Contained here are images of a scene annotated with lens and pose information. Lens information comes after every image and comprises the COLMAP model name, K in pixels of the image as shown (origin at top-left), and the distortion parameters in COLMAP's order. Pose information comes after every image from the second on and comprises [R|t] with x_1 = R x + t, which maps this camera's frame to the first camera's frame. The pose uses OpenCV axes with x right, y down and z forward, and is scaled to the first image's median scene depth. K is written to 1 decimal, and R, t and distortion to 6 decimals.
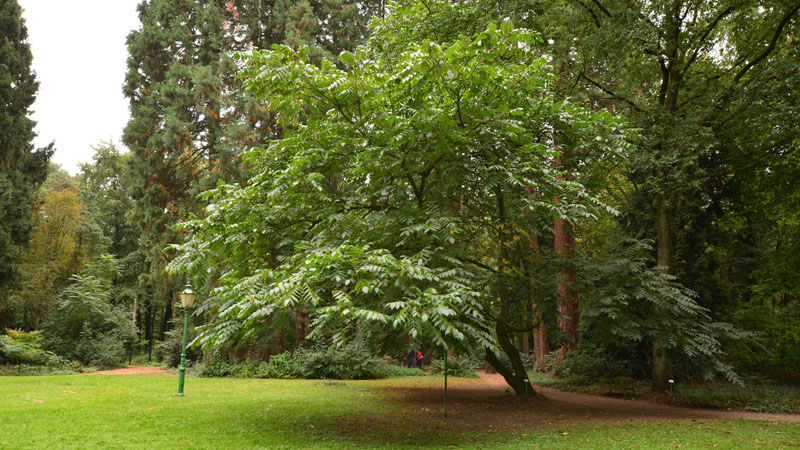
lens RADIAL K [[593.2, 0, 398.1], [0, 593.2, 229.0], [0, 0, 1]] dist [0.008859, 0.000081]
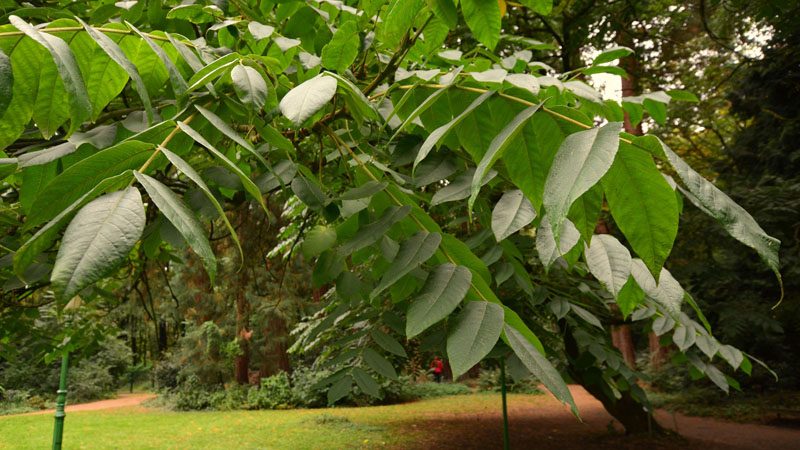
lens RADIAL K [[593.2, 0, 402.8], [0, 593.2, 220.7], [0, 0, 1]] dist [0.008859, 0.000081]
pose [[0.996290, -0.063690, -0.057877, 0.018089], [0.061970, 0.997595, -0.031051, 0.050307], [0.059716, 0.027349, 0.997841, 0.262032]]
